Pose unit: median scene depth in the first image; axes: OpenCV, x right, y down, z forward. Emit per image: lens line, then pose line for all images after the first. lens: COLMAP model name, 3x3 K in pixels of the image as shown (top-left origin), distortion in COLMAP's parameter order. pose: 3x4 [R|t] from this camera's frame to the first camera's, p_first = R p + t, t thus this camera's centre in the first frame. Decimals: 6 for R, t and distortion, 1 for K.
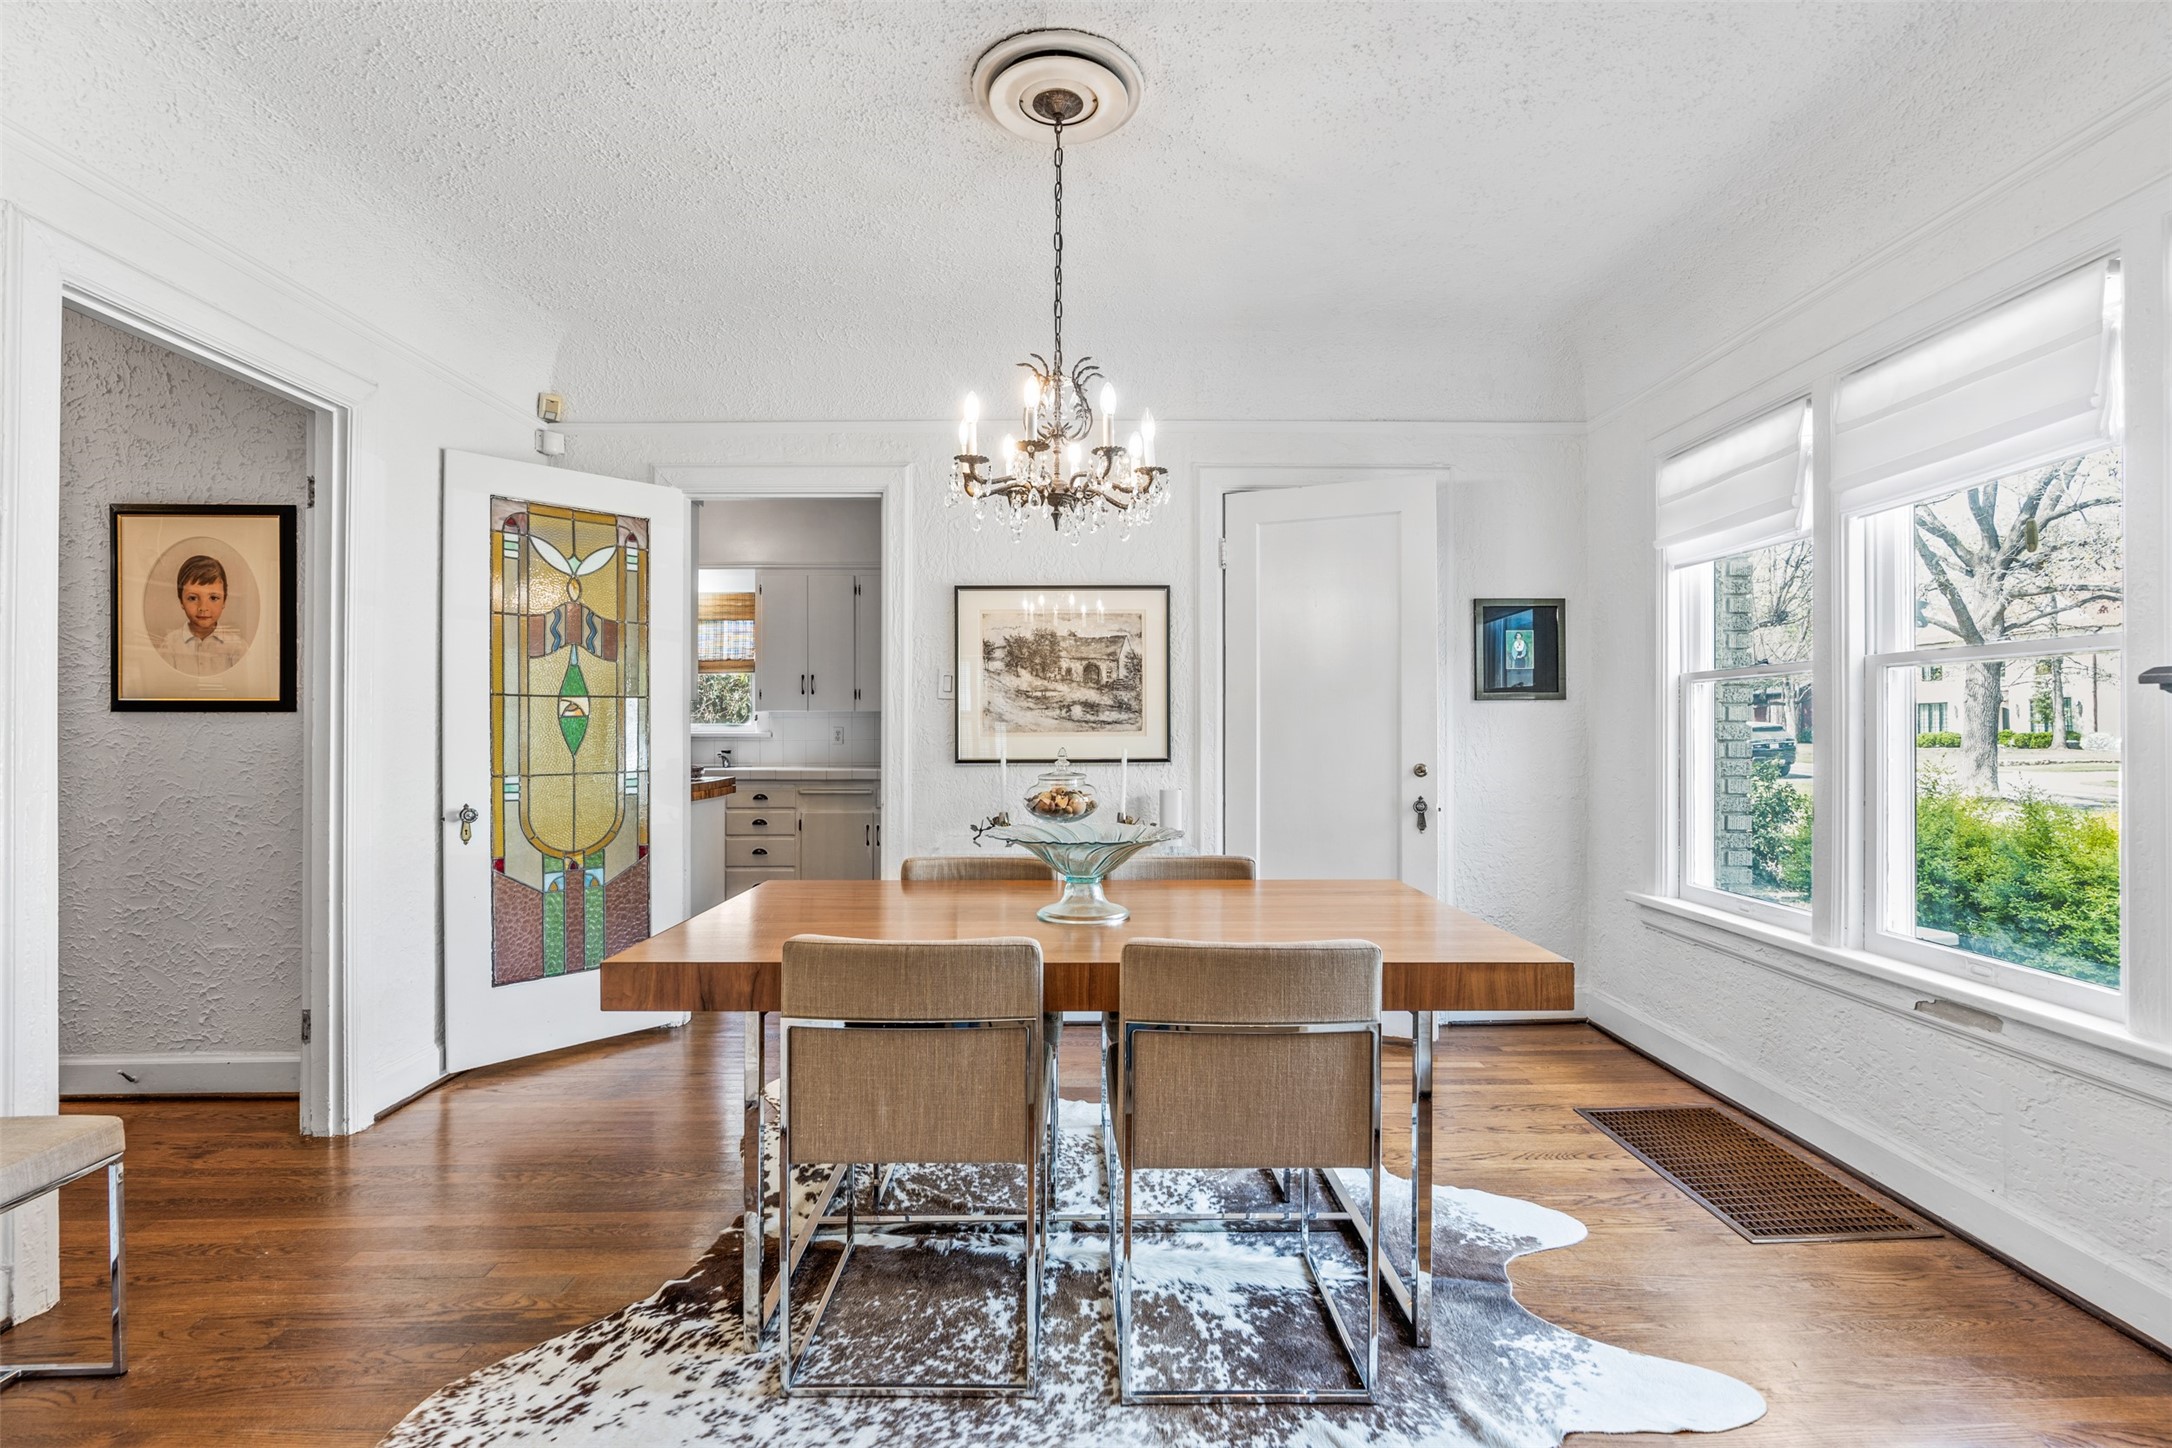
lens RADIAL K [[986.1, 0, 1086.0], [0, 986.1, 730.3], [0, 0, 1]] dist [0.000586, 0.000033]
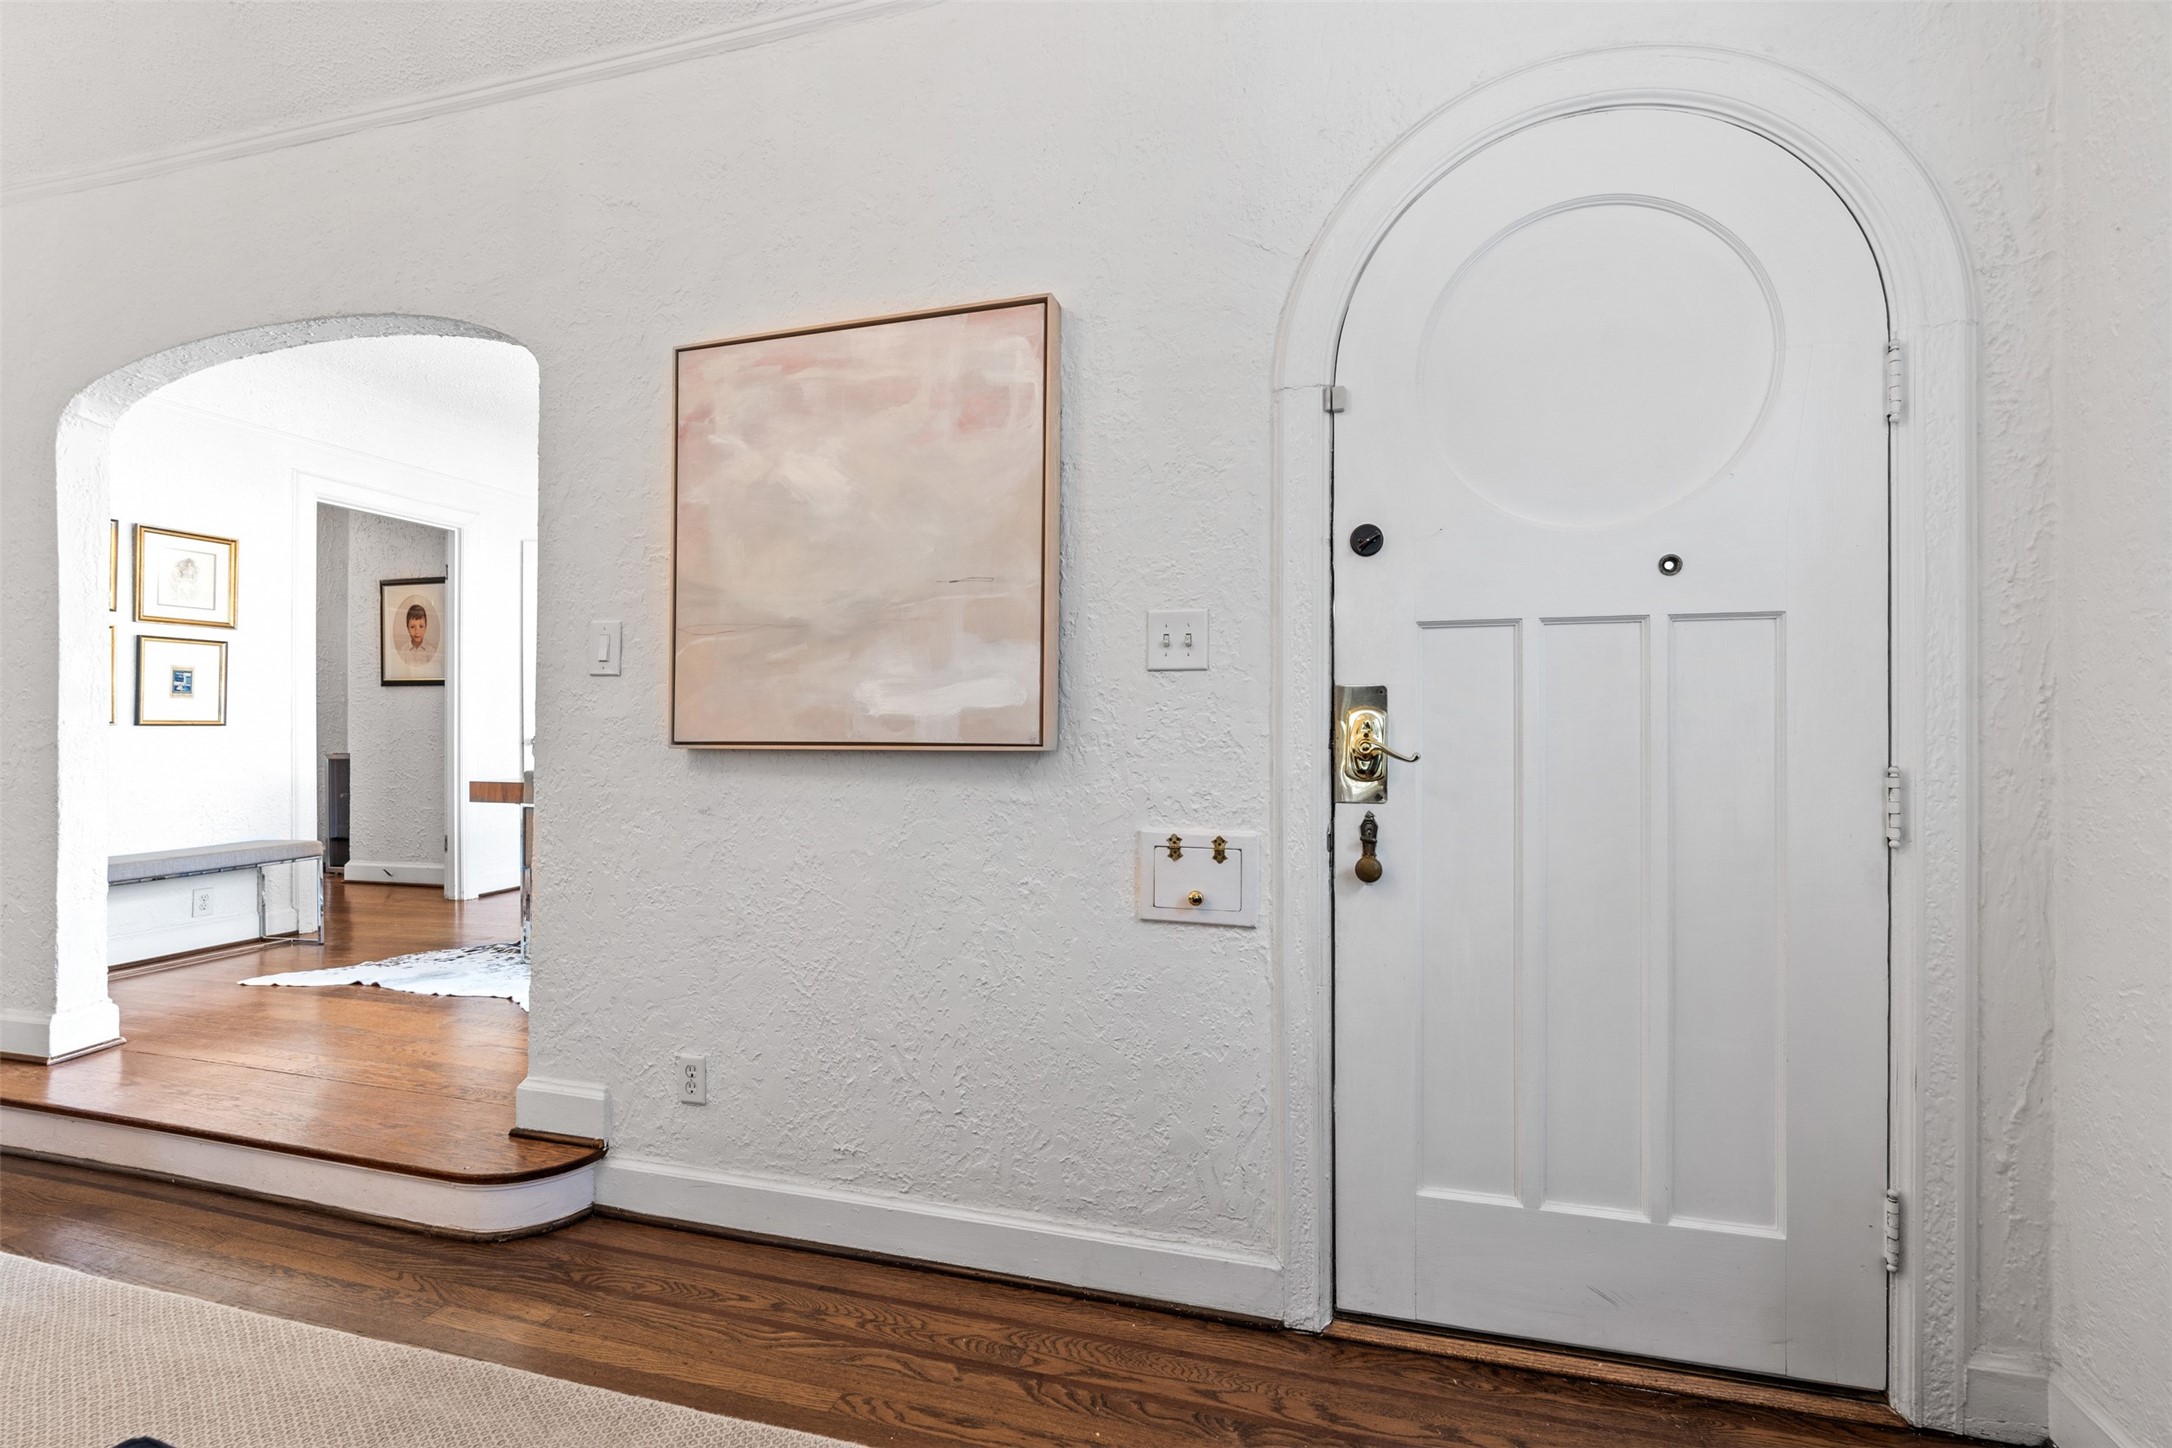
lens RADIAL K [[986.1, 0, 1083.4], [0, 986.1, 717.4], [0, 0, 1]] dist [0.000586, 0.000033]
pose [[0.961337, 0.003069, -0.275356, 0.896796], [-0.001787, 0.999986, 0.004906, 0.031545], [0.275367, -0.004225, 0.961330, -0.501393]]
